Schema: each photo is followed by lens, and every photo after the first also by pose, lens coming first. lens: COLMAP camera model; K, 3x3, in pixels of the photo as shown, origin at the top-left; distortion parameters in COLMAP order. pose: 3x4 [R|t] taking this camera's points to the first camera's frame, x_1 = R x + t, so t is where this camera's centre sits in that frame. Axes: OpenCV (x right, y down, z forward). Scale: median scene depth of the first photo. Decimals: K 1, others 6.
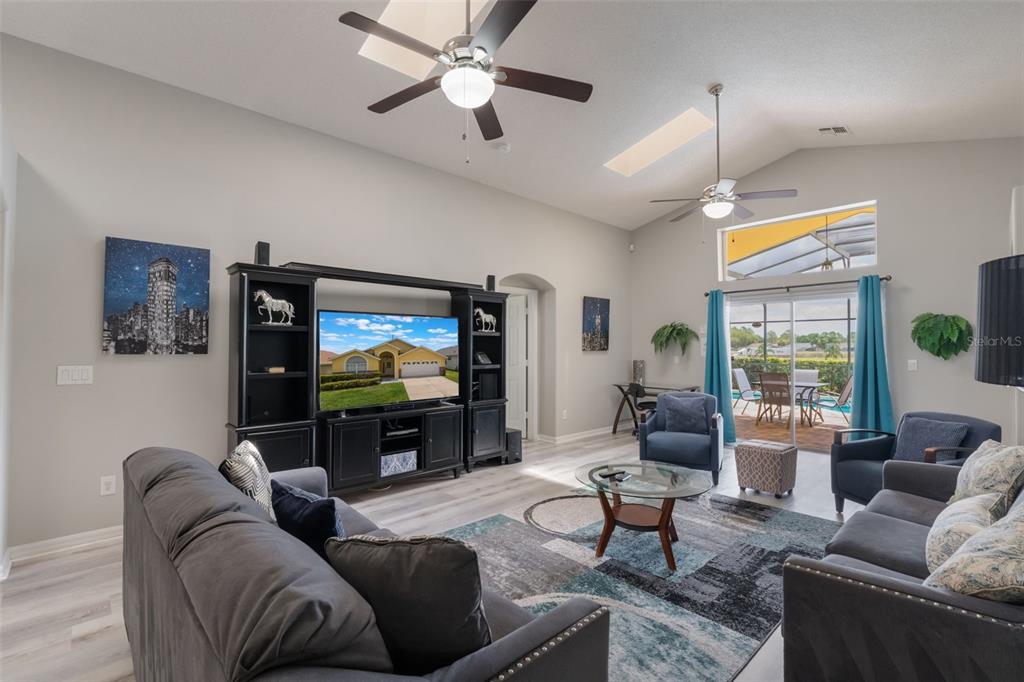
lens RADIAL K [[457.1, 0, 516.5], [0, 457.1, 342.4], [0, 0, 1]] dist [0.002202, 0.000284]
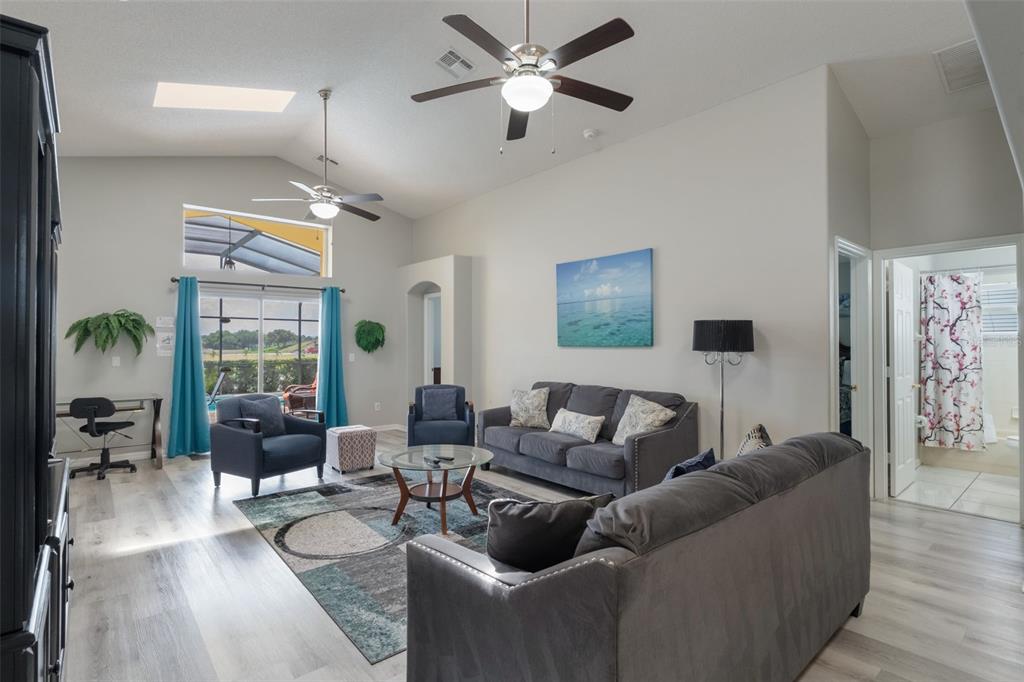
lens RADIAL K [[501.0, 0, 514.1], [0, 501.0, 342.4], [0, 0, 1]] dist [0.000317, 0.000007]
pose [[0.052361, 0.007554, 0.998600, -0.677821], [-0.008885, 0.999935, -0.007098, 0.012413], [-0.998589, -0.008500, 0.052424, 0.522311]]
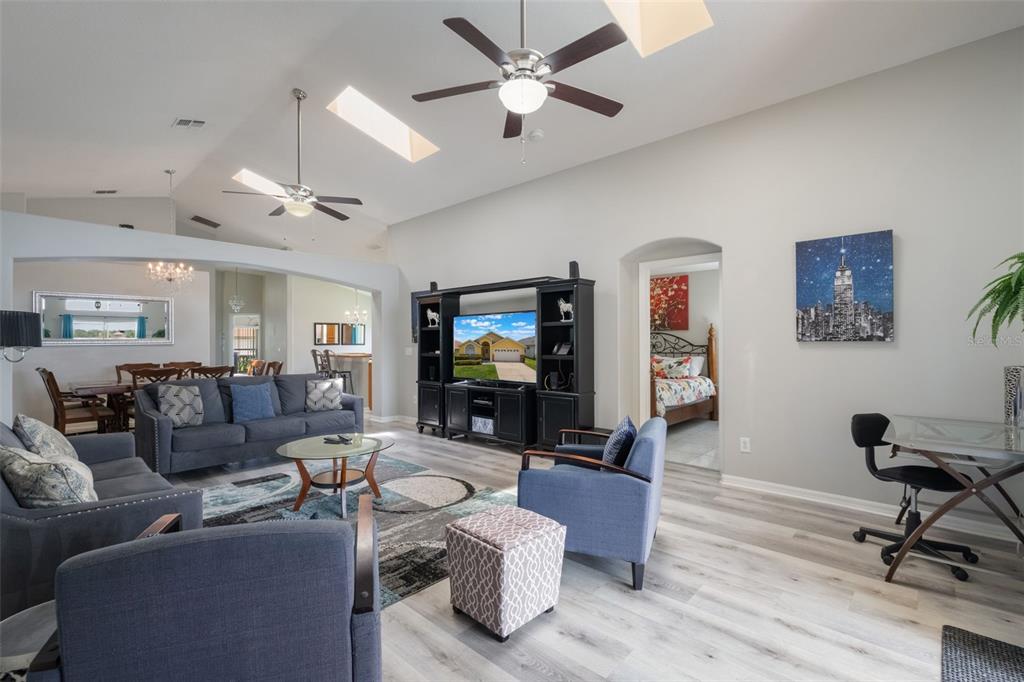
lens RADIAL K [[457.1, 0, 511.0], [0, 457.1, 304.9], [0, 0, 1]] dist [0.002202, 0.000284]
pose [[0.060871, -0.085453, -0.994481, 1.066223], [0.011037, 0.996325, -0.084936, 0.027541], [0.998085, -0.005806, 0.061591, 0.964312]]
